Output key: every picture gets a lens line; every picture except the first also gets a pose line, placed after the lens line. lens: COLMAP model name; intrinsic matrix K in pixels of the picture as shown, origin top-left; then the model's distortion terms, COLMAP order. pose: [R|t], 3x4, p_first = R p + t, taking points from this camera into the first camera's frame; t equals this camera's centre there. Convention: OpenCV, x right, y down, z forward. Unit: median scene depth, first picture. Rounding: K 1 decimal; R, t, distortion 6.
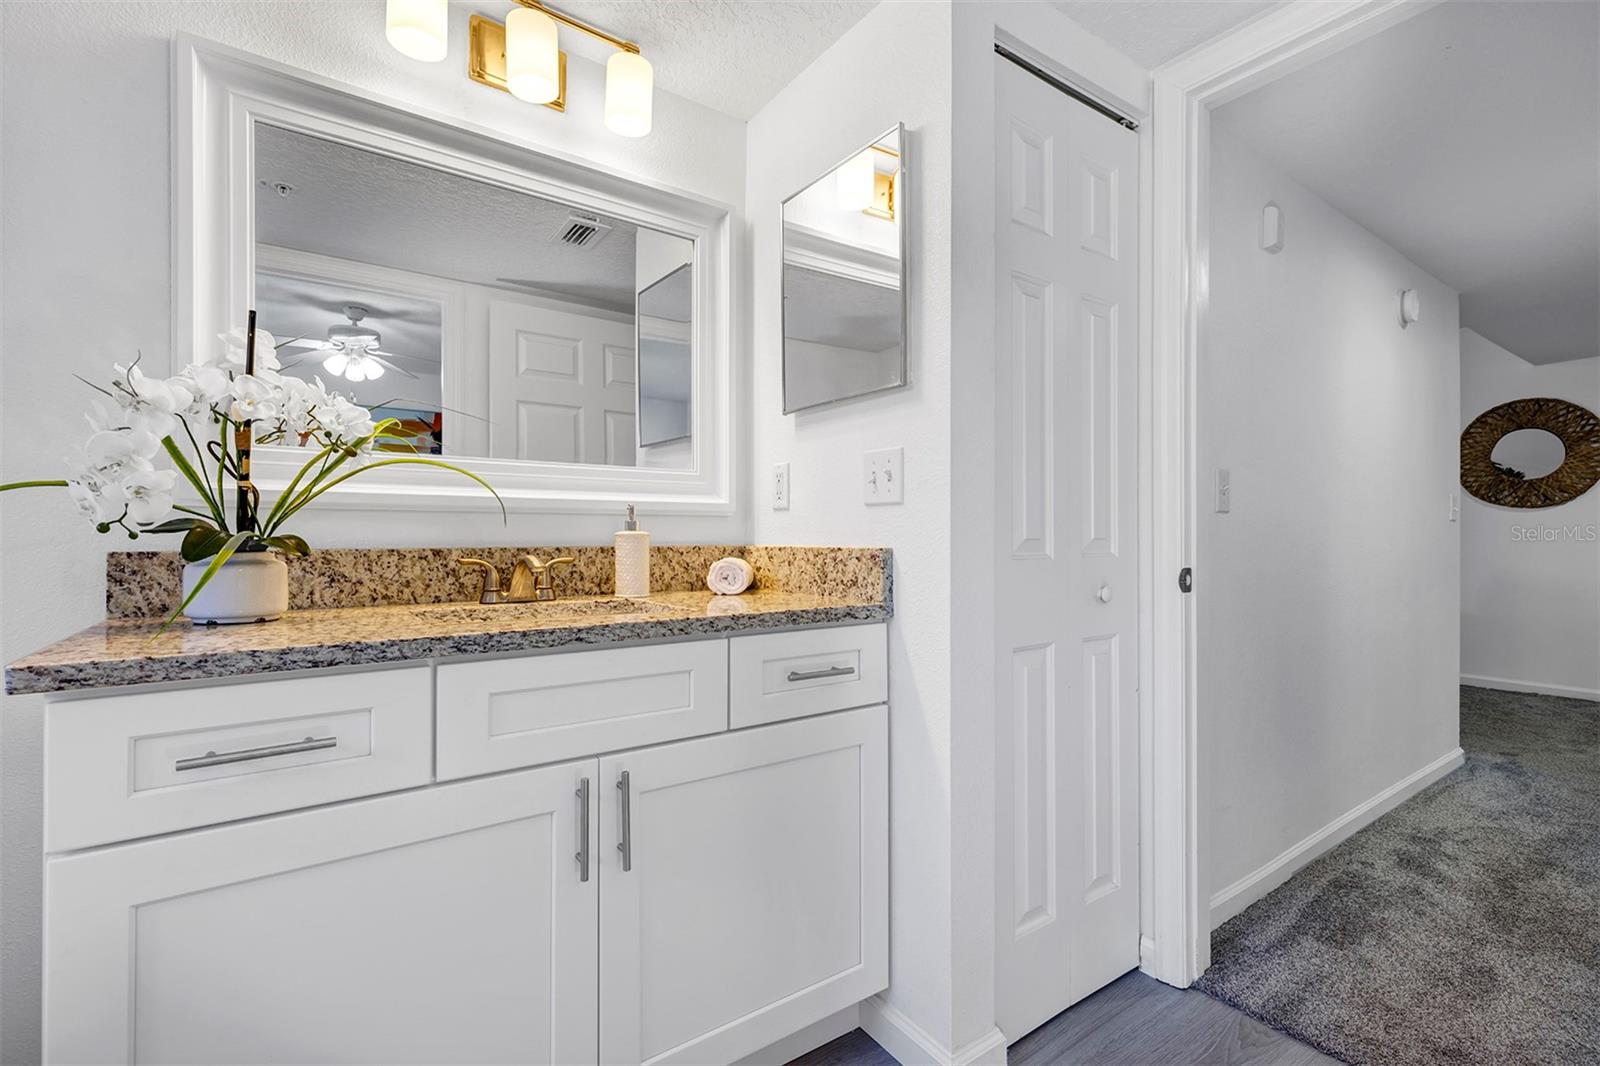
lens RADIAL K [[726.0, 0, 795.1], [0, 726.0, 534.2], [0, 0, 1]] dist [0.003918, 0.000234]
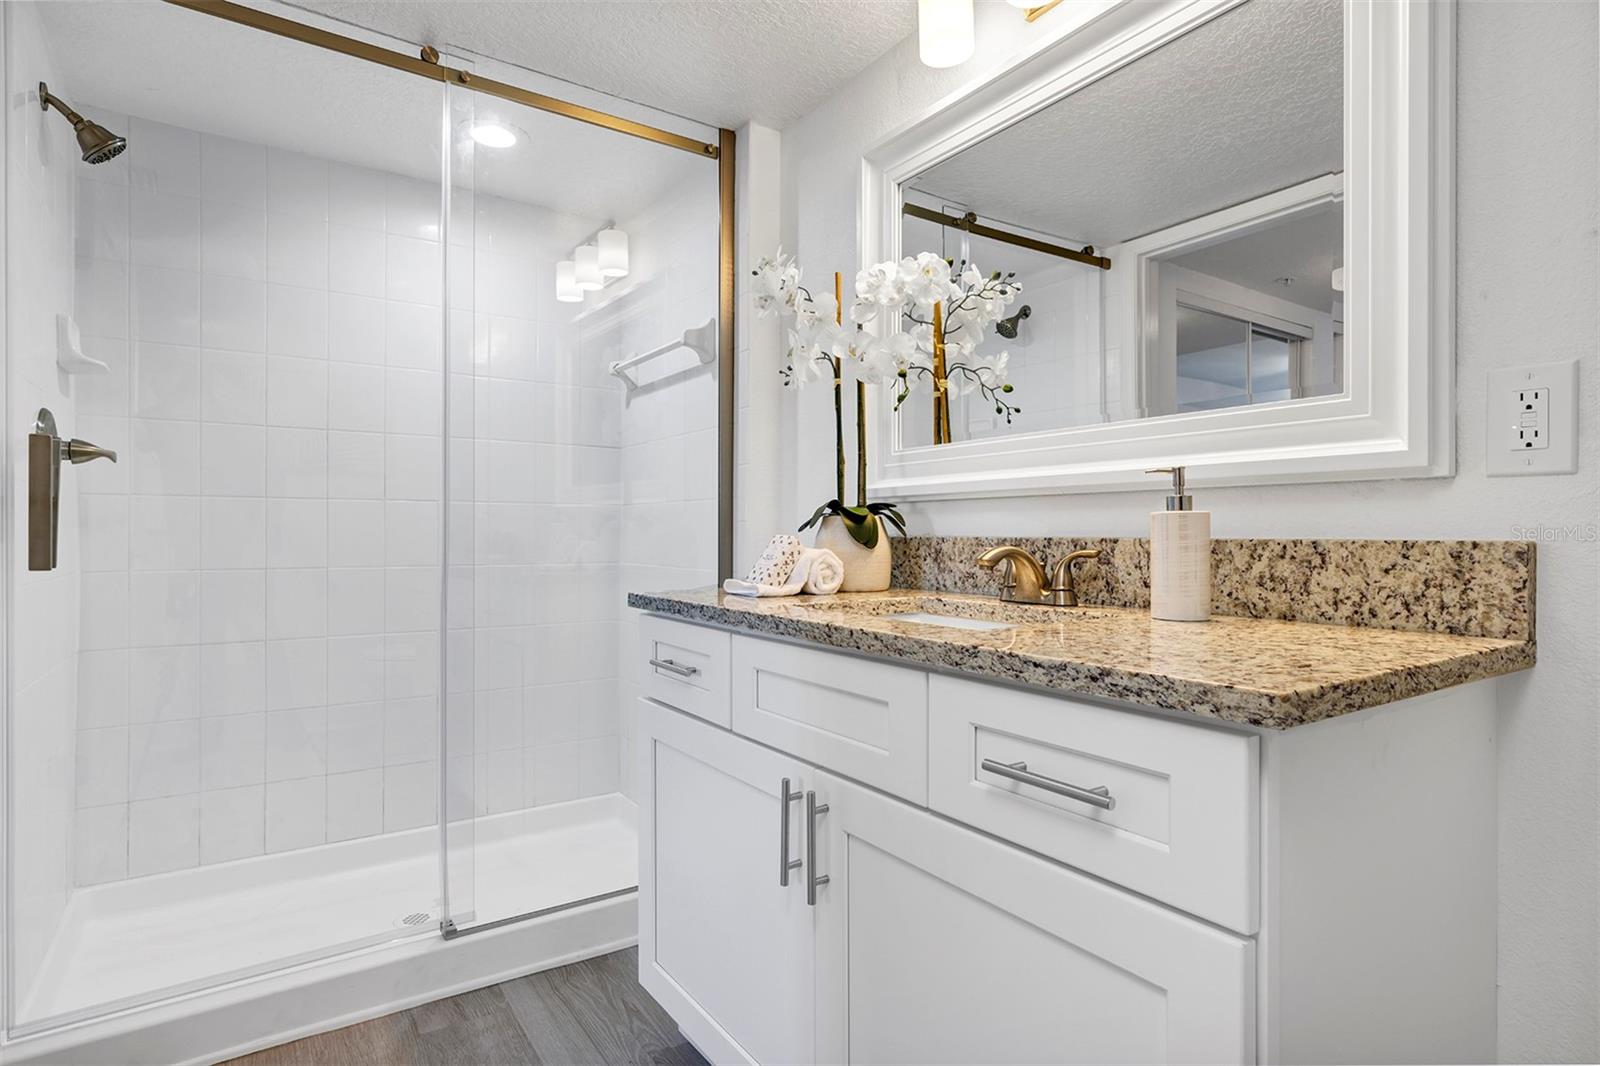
lens RADIAL K [[852.9, 0, 841.5], [0, 852.9, 529.0], [0, 0, 1]] dist [0.001410, 0.000106]
pose [[-0.003363, -0.003318, -0.999989, 0.603028], [0.007021, 0.999970, -0.003342, 0.010842], [0.999970, -0.007032, -0.003339, 0.795301]]
